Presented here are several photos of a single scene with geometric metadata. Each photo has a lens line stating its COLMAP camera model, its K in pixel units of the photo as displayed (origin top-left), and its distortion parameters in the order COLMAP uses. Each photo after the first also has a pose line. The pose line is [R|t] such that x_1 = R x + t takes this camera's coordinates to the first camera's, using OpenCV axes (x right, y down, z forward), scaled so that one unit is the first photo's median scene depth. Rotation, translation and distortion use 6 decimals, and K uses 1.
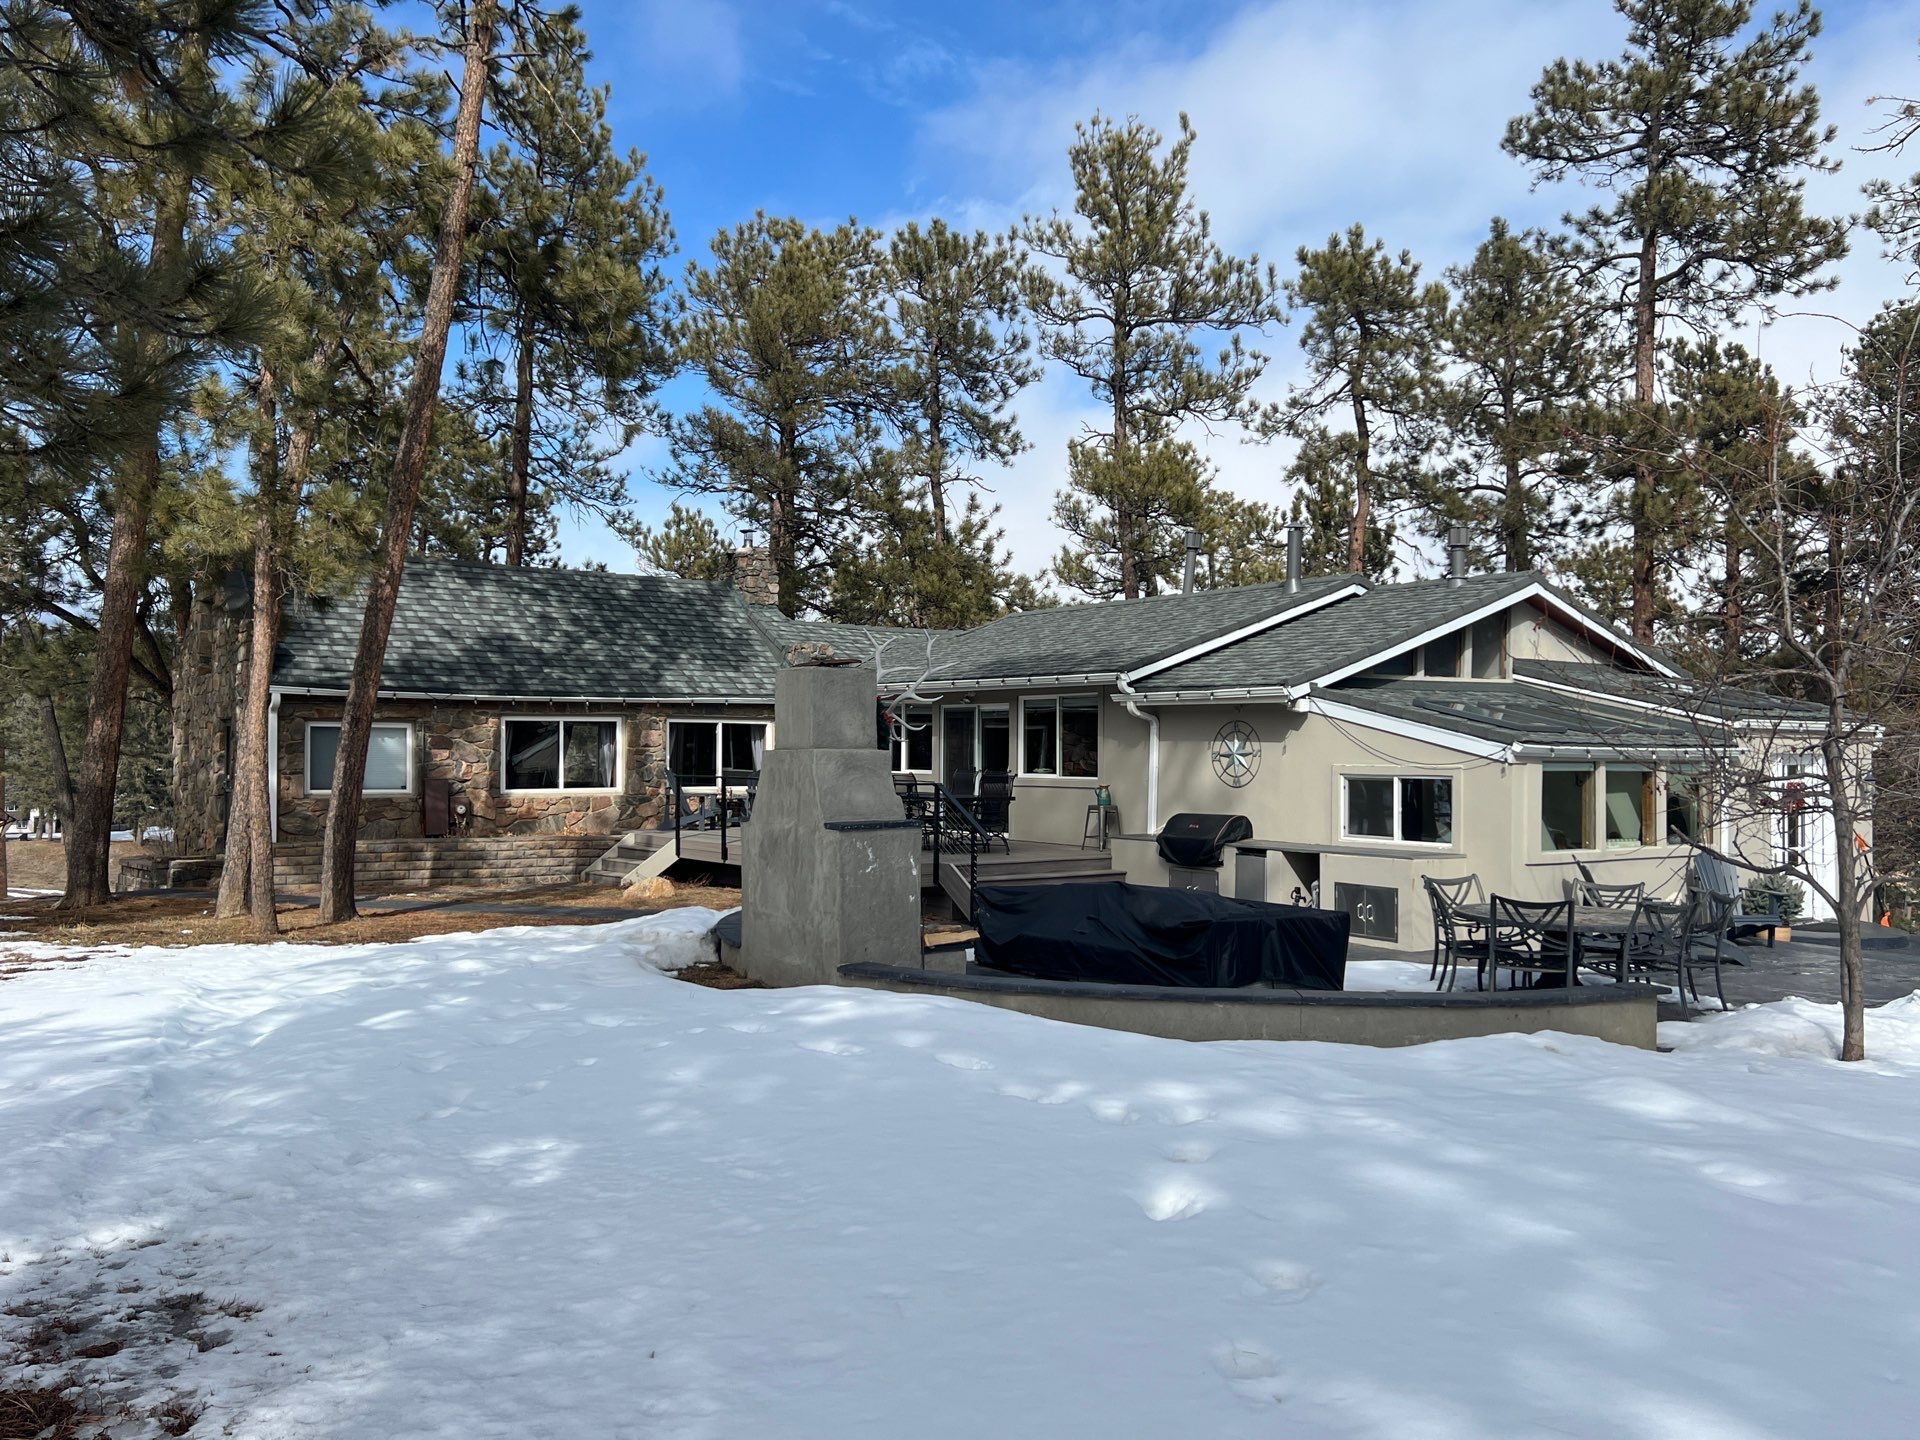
lens RADIAL K [[1560.5, 0, 961.8], [0, 1560.5, 740.1], [0, 0, 1]] dist [0.078534, -0.095303]
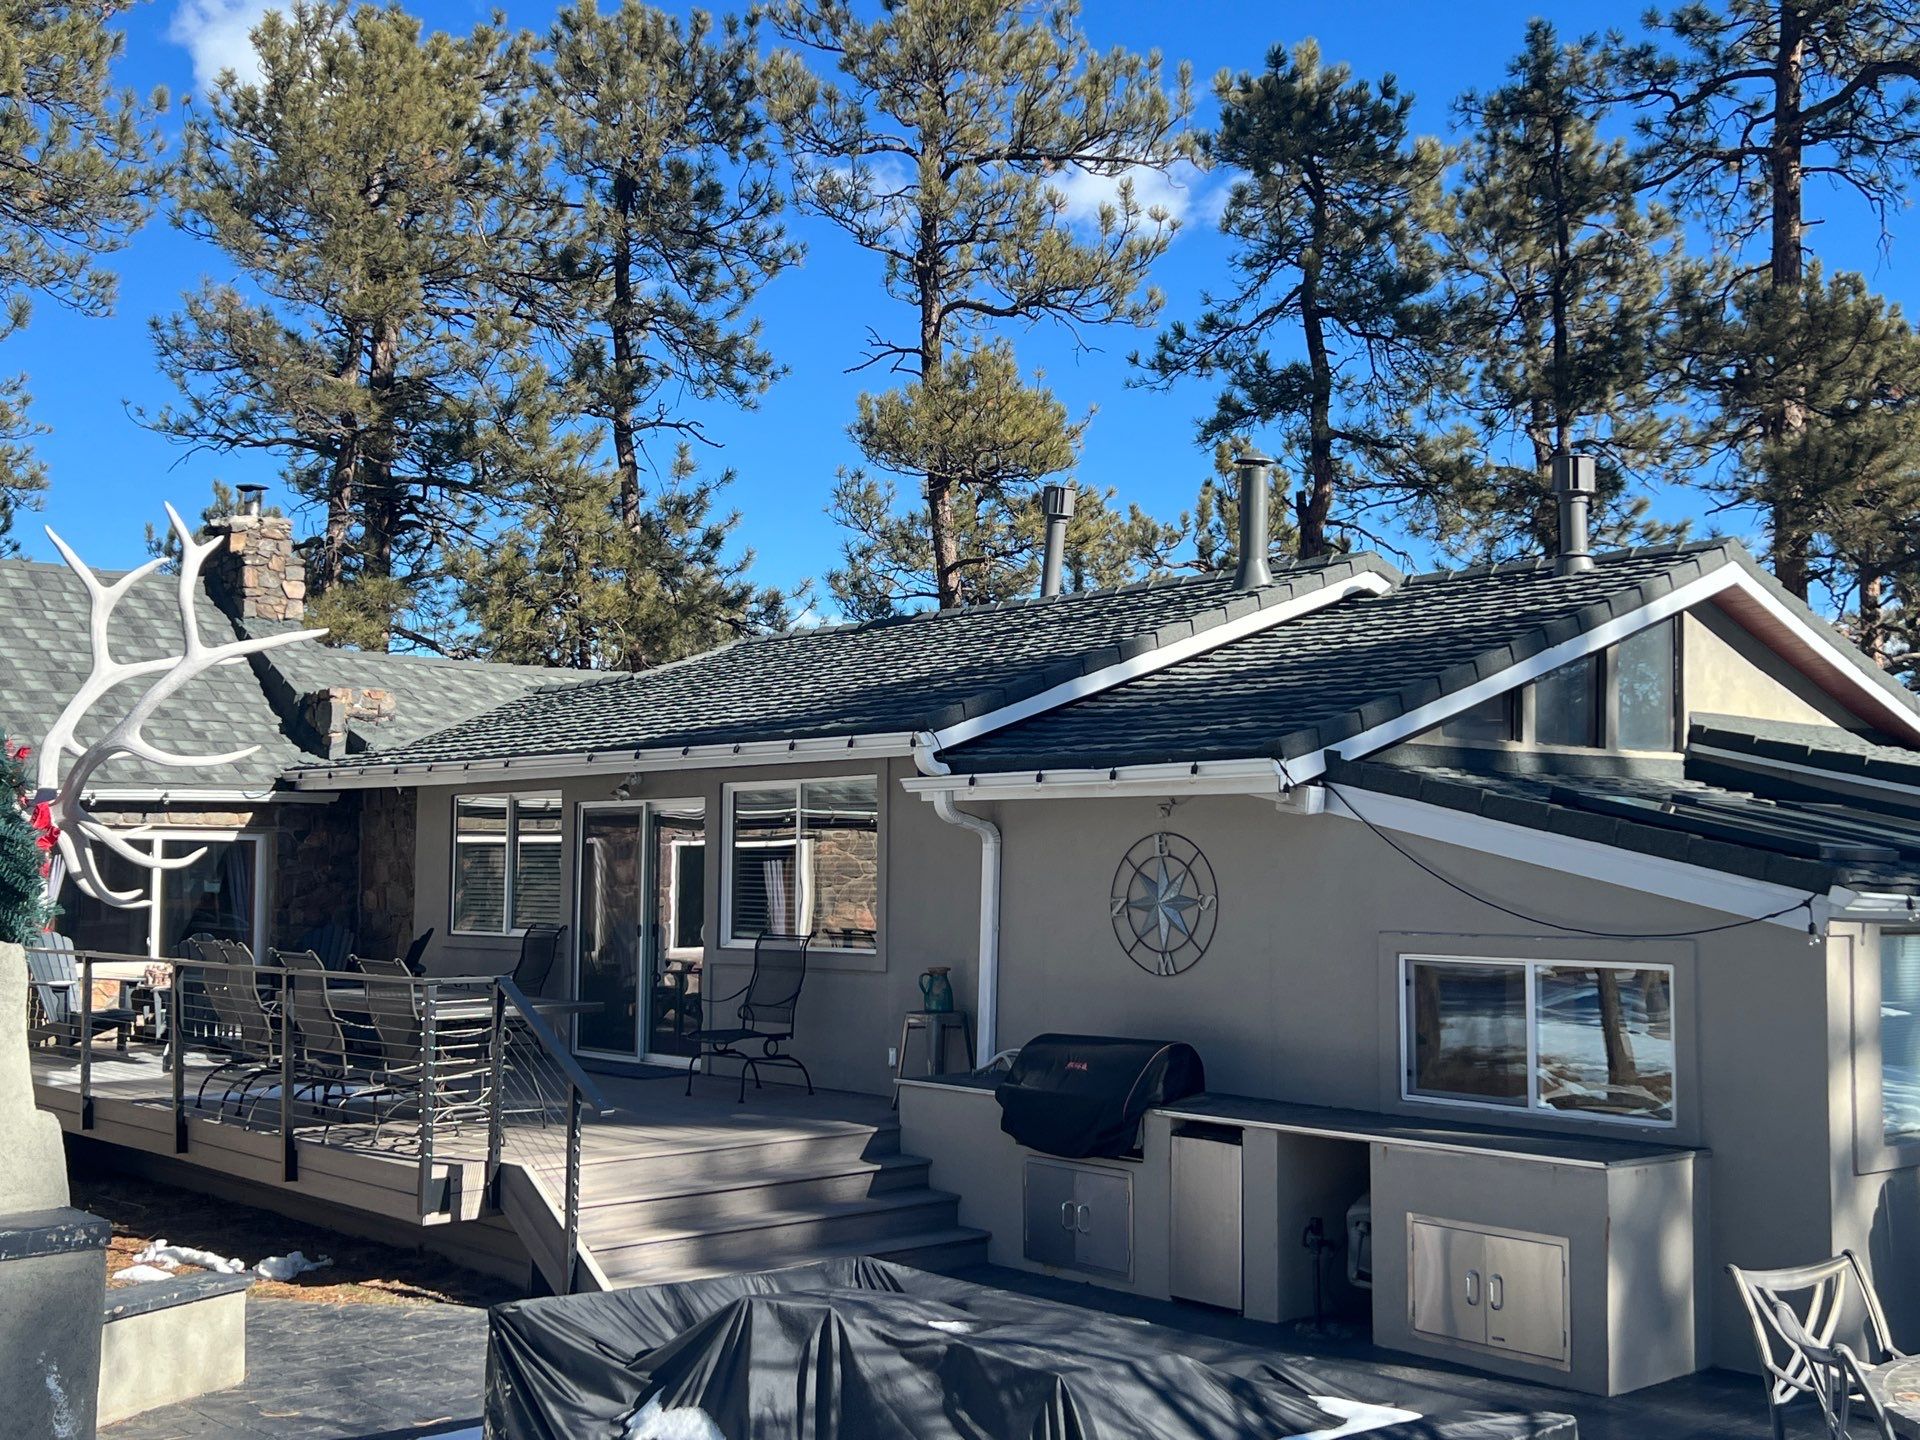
lens RADIAL K [[2082.1, 0, 948.6], [0, 2082.1, 736.3], [0, 0, 1]] dist [0.186801, -0.492122]
pose [[0.994740, 0.005013, 0.102307, 0.027536], [0.000924, 0.998322, -0.057905, -0.003129], [-0.102425, 0.057695, 0.993066, 0.221911]]
